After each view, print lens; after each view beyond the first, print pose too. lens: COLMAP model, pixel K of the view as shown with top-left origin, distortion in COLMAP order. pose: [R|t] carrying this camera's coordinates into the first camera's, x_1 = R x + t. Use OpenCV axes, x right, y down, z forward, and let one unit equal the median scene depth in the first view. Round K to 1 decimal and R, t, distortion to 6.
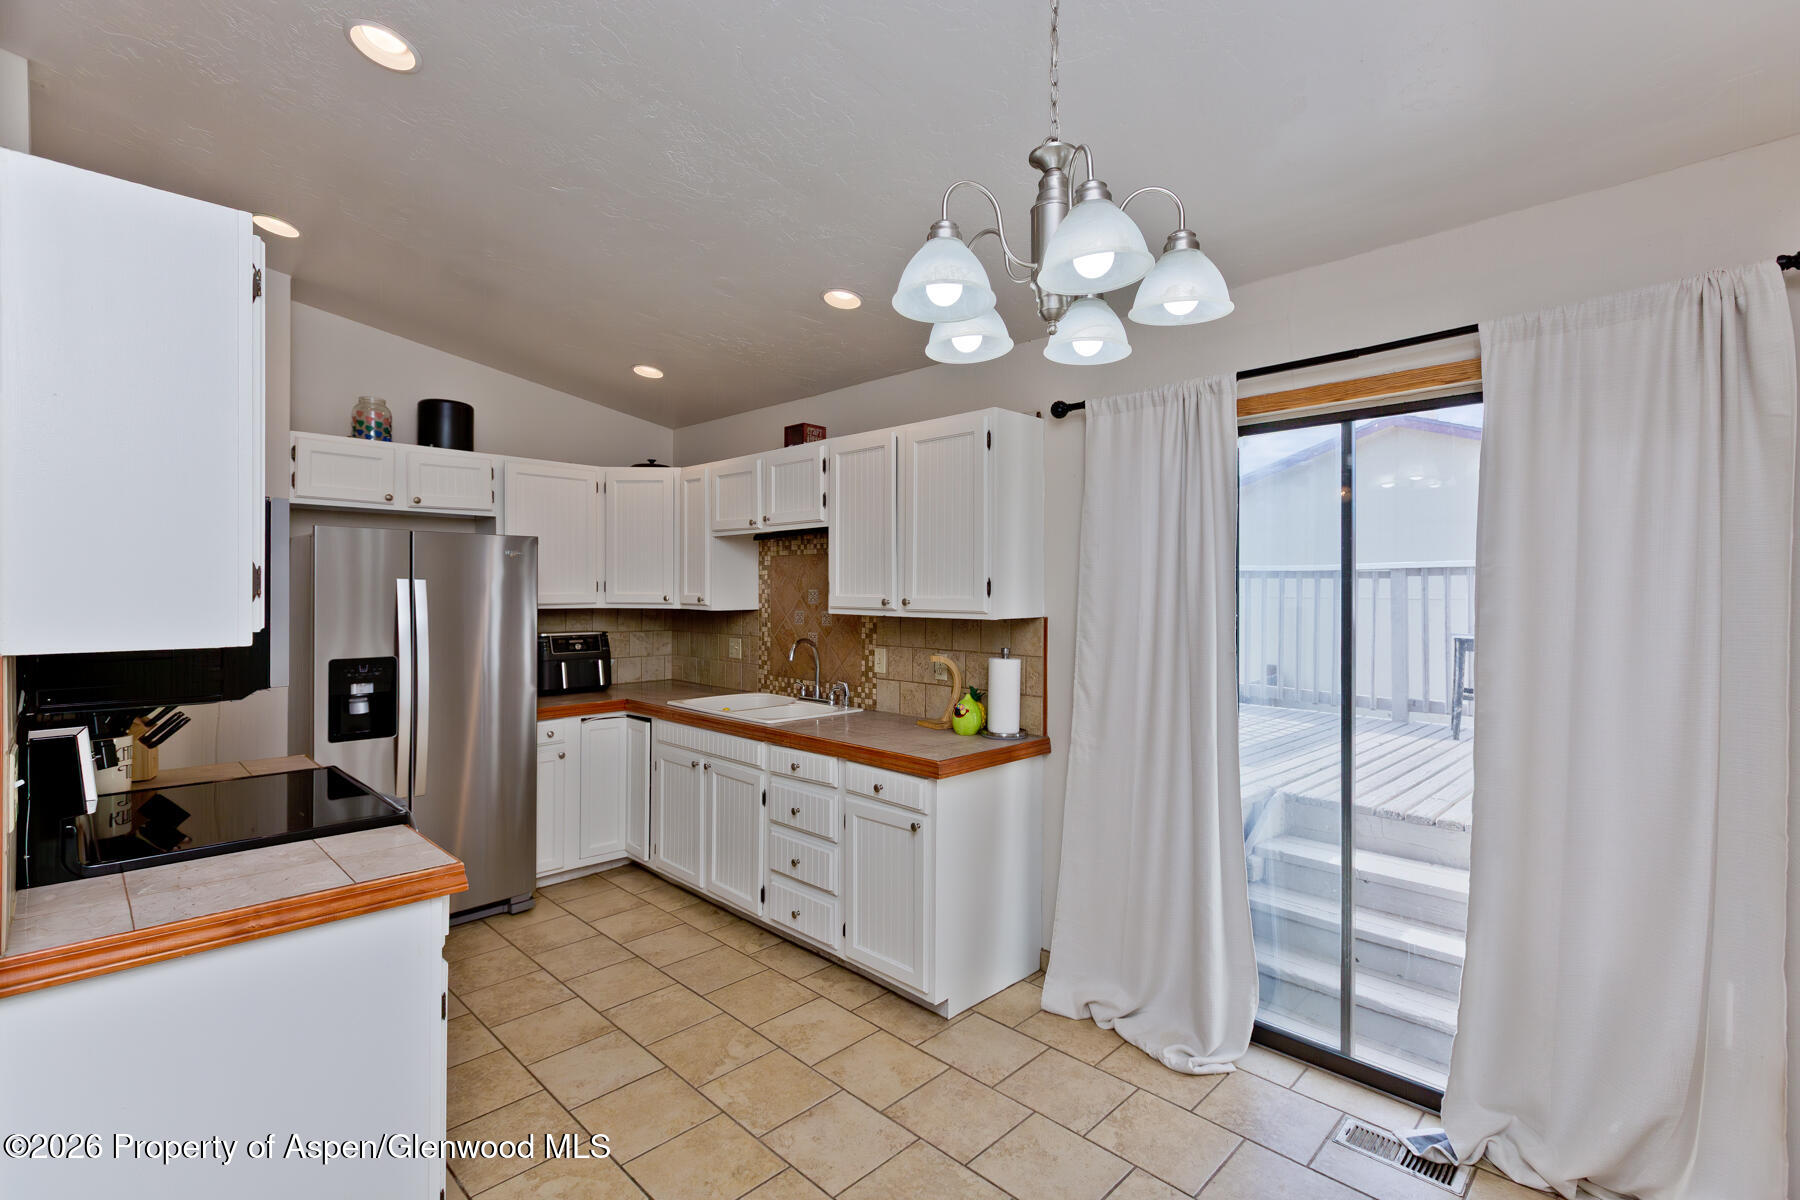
lens RADIAL K [[814.8, 0, 897.8], [0, 814.8, 591.1], [0, 0, 1]] dist [-0.004899, 0.001492]
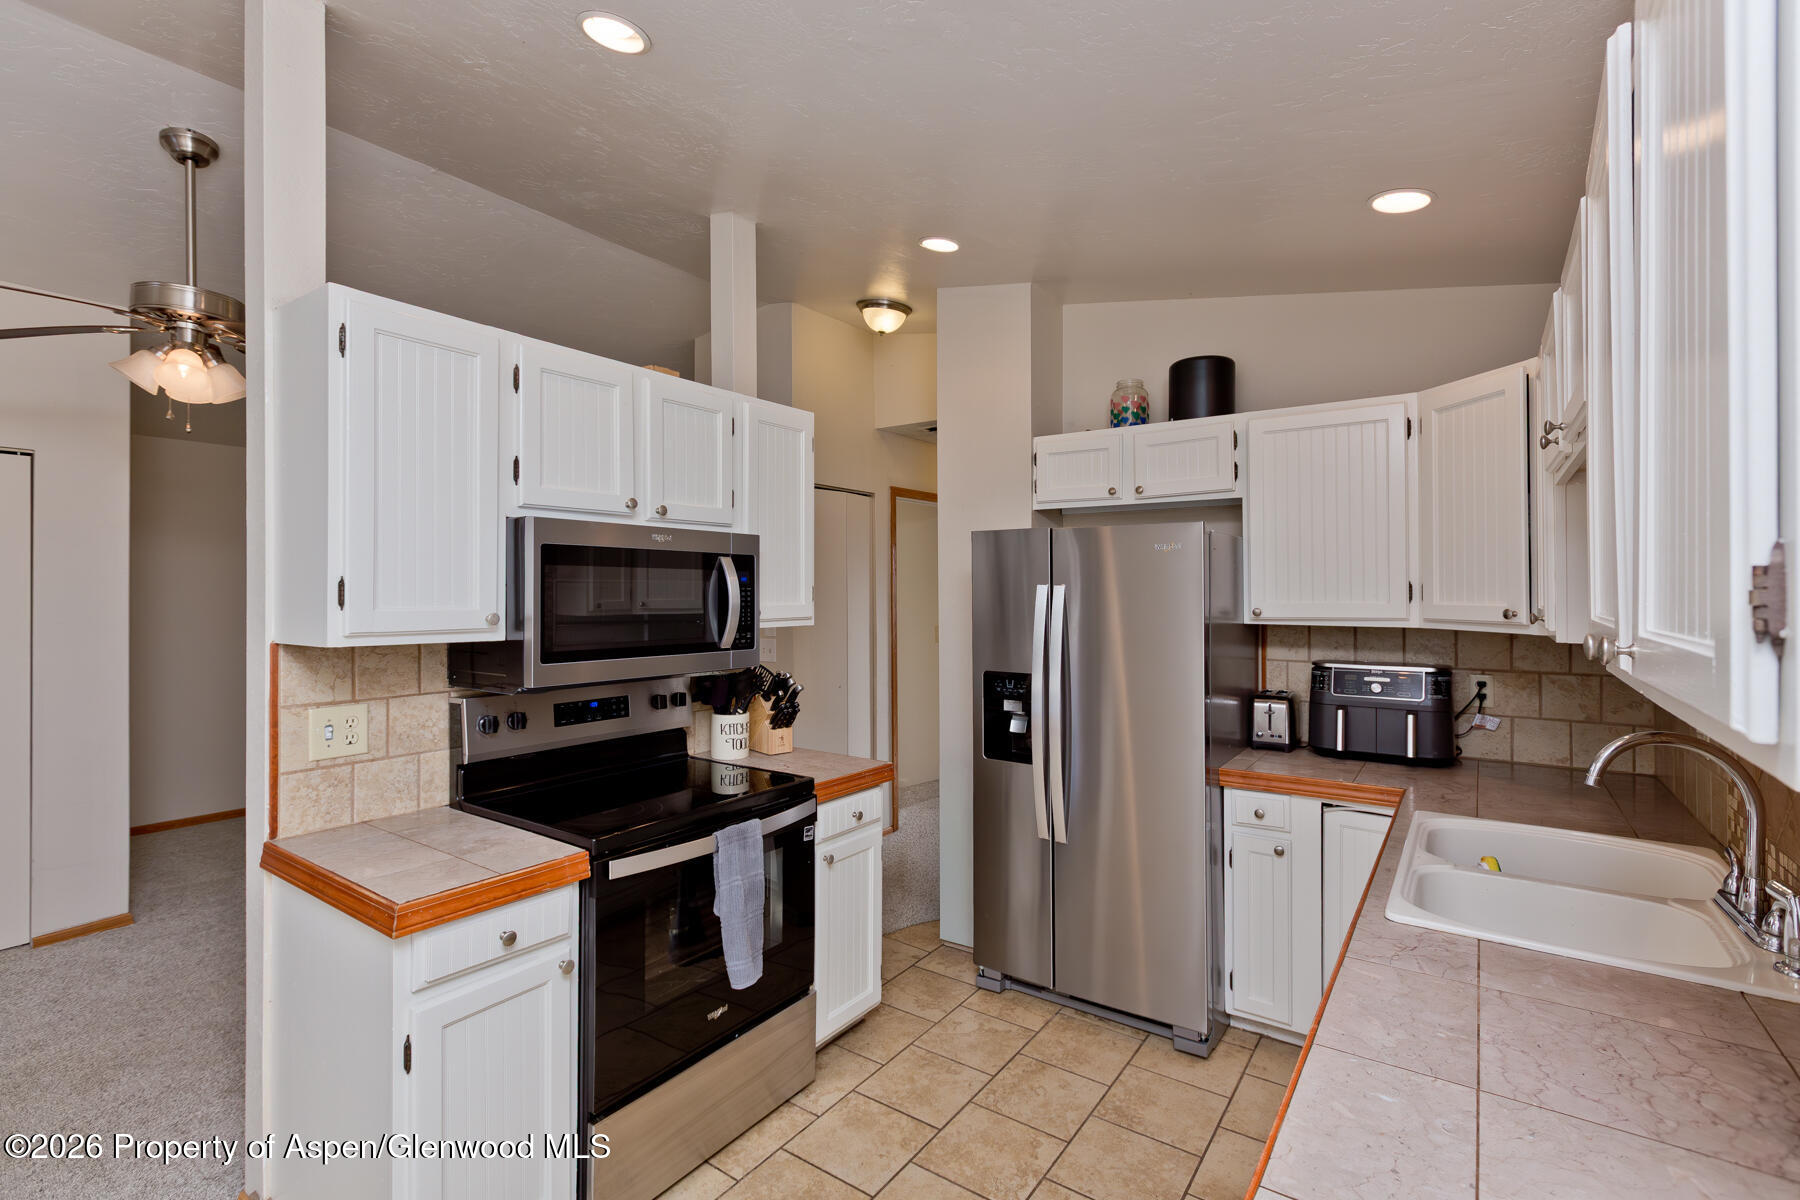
lens RADIAL K [[814.8, 0, 902.6], [0, 814.8, 594.3], [0, 0, 1]] dist [-0.004899, 0.001492]
pose [[0.156609, -0.003804, -0.987653, 0.190662], [-0.001127, 0.999991, -0.004030, -0.000809], [0.987660, 0.001744, 0.156603, 0.623860]]
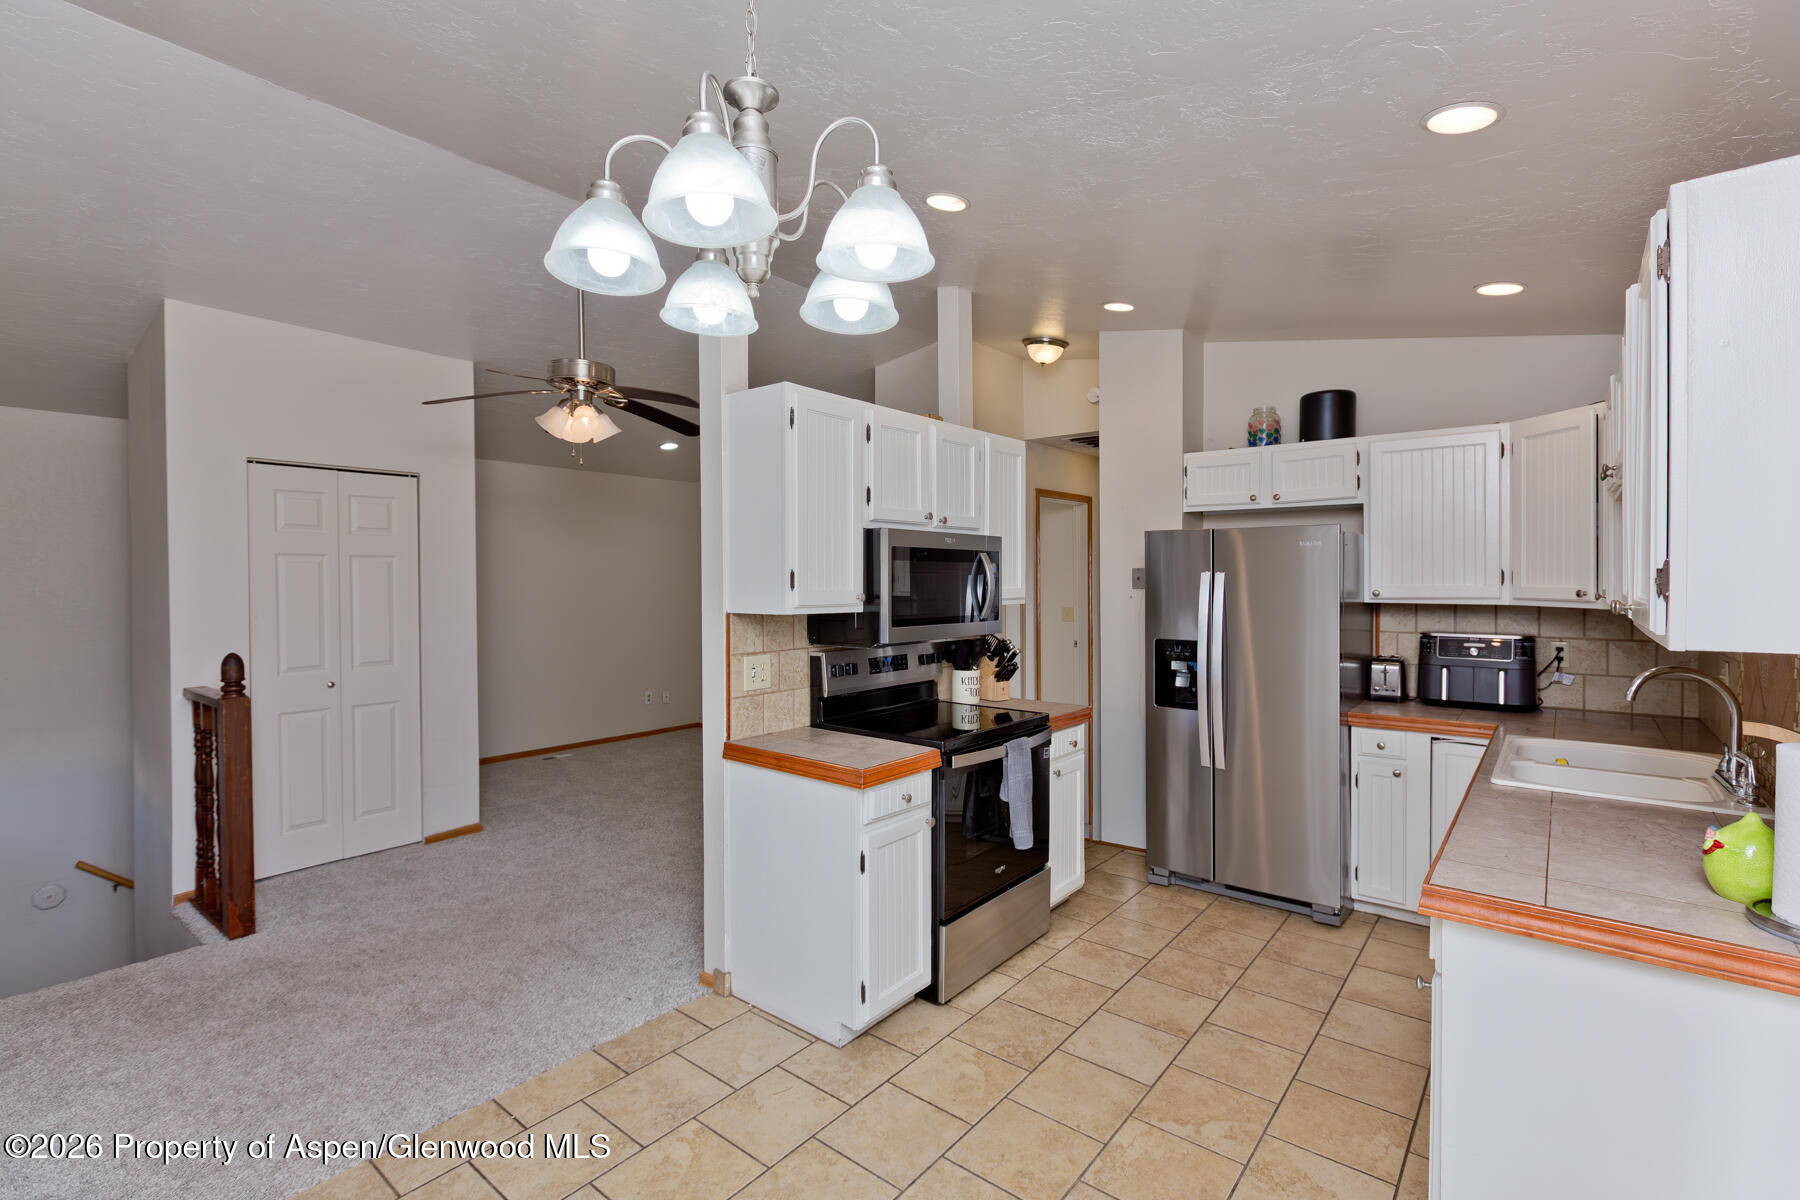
lens RADIAL K [[814.8, 0, 897.7], [0, 814.8, 594.4], [0, 0, 1]] dist [-0.004899, 0.001492]
pose [[0.087136, 0.013200, -0.996109, 0.412379], [0.000867, 0.999911, 0.013326, 0.000163], [0.996196, -0.002025, 0.087117, 0.414303]]
